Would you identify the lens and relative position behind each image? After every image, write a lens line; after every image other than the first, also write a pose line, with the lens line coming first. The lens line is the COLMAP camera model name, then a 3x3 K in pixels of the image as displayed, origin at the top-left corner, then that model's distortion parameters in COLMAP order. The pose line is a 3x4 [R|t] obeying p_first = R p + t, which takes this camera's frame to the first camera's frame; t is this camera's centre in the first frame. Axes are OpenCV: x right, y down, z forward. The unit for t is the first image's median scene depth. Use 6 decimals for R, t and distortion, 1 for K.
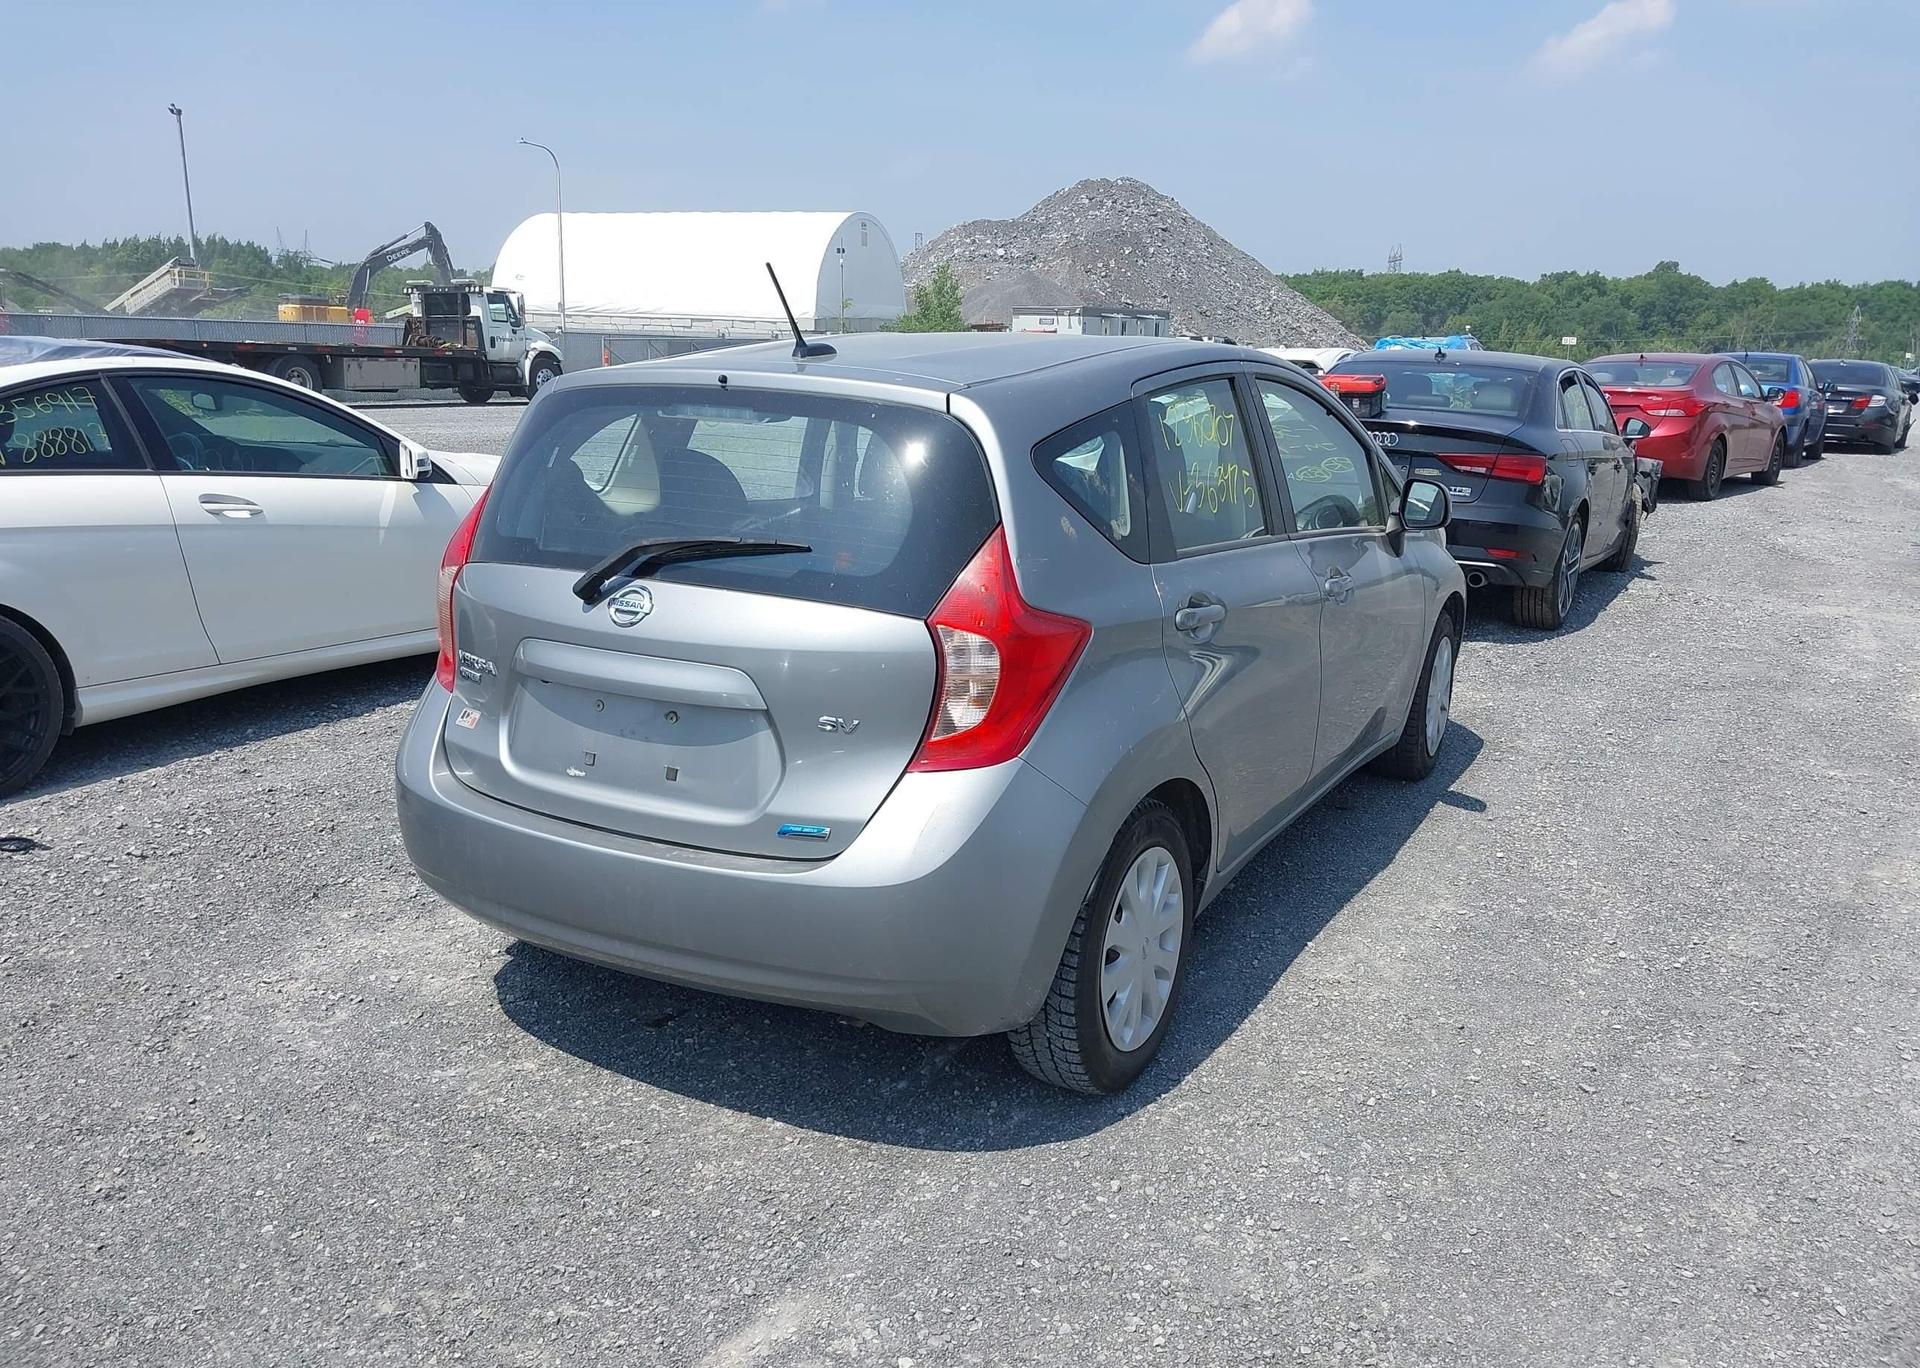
lens RADIAL K [[1533.1, 0, 967.1], [0, 1533.1, 695.2], [0, 0, 1]] dist [0.025755, -0.033880]
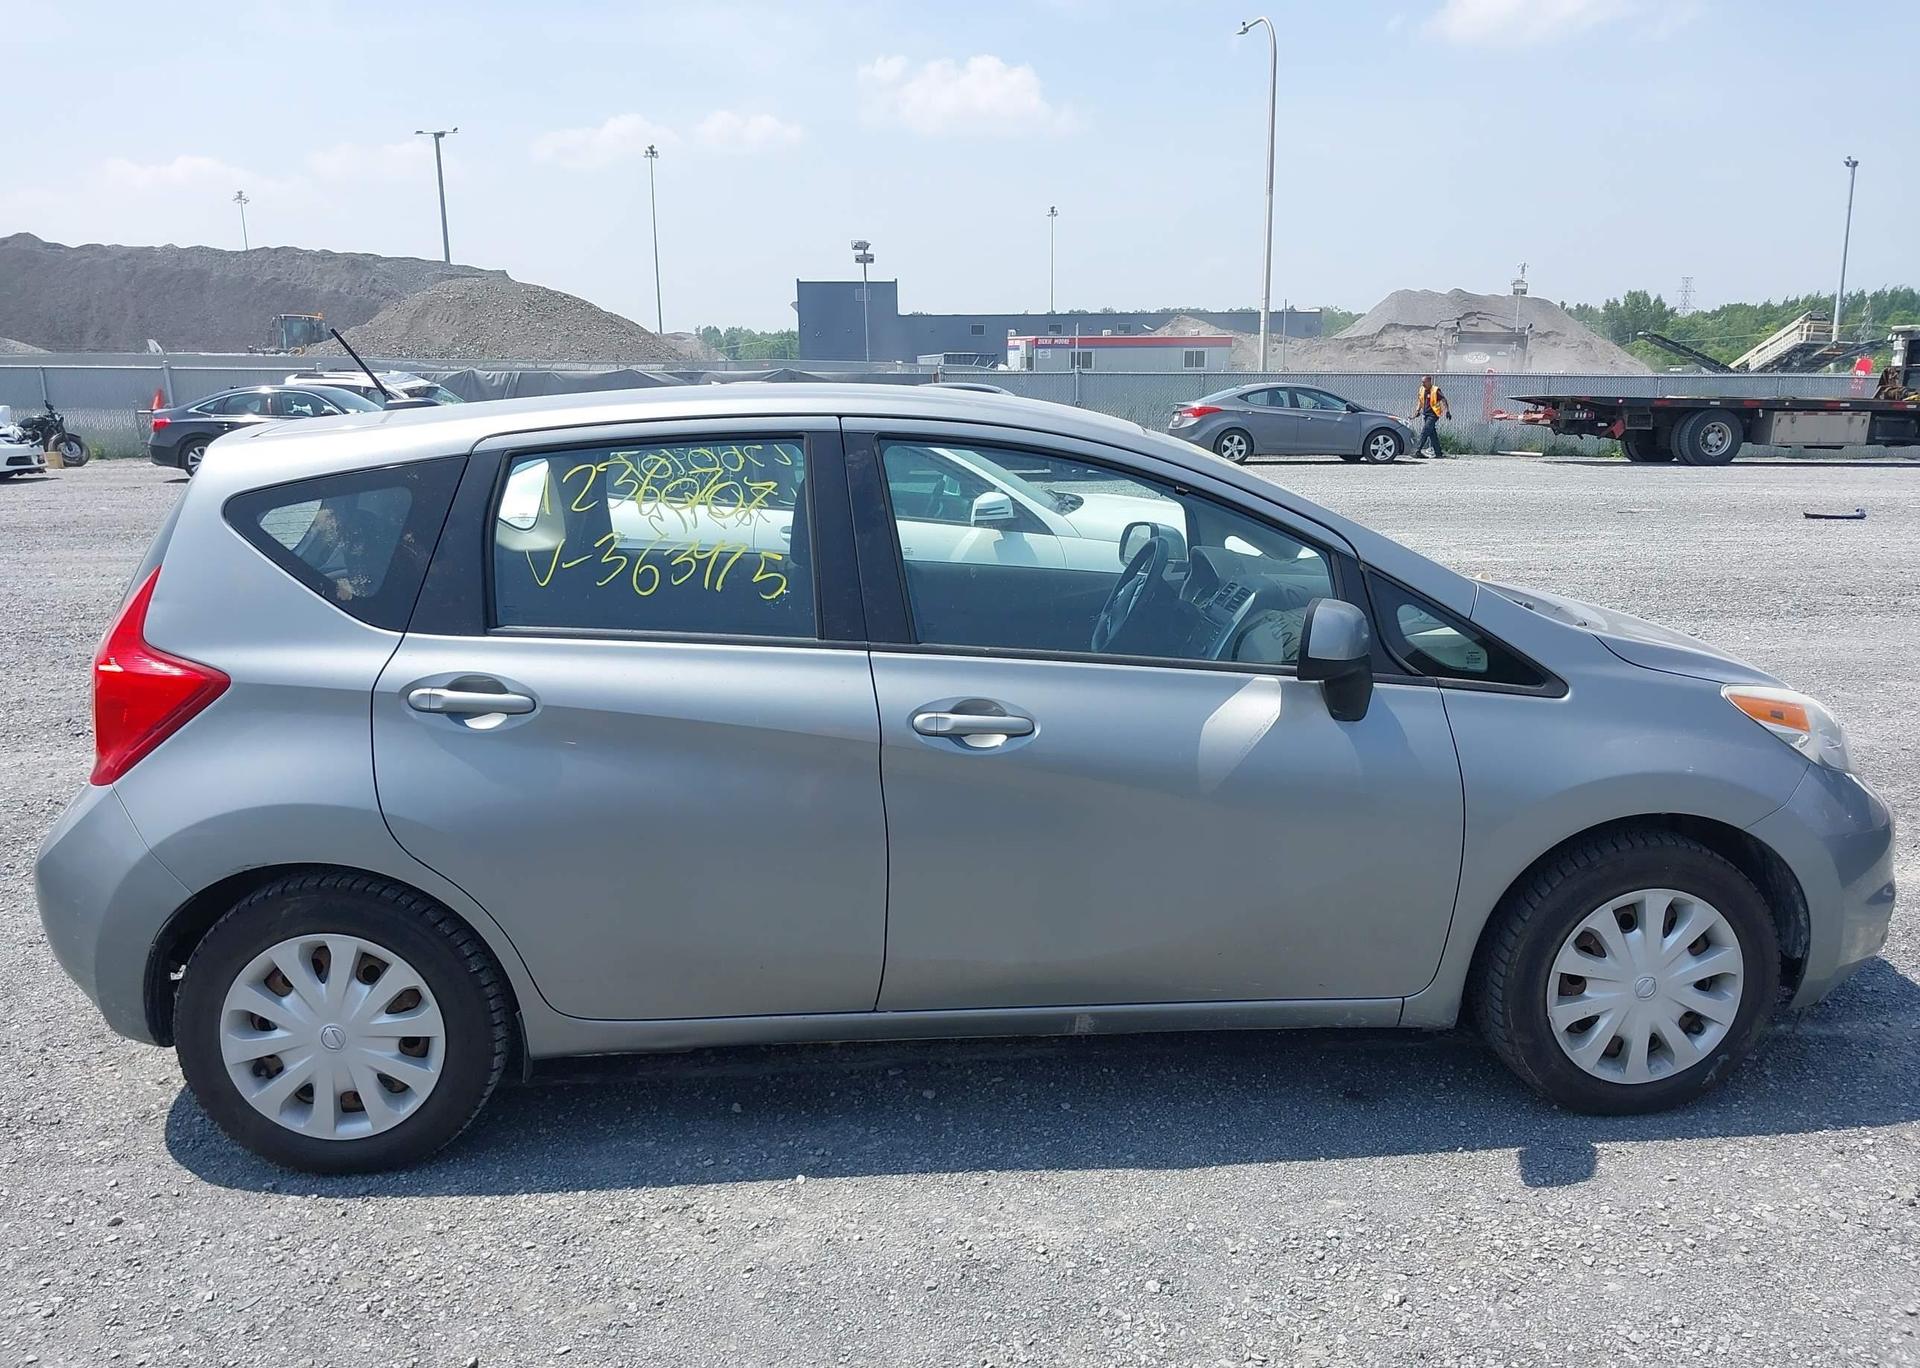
lens RADIAL K [[1533.1, 0, 965.4], [0, 1533.1, 687.3], [0, 0, 1]] dist [0.025755, -0.033880]
pose [[0.545166, 0.143649, -0.825929, 0.121673], [-0.176159, 0.982843, 0.054664, -0.018640], [0.819611, 0.115694, 0.561118, 0.087446]]
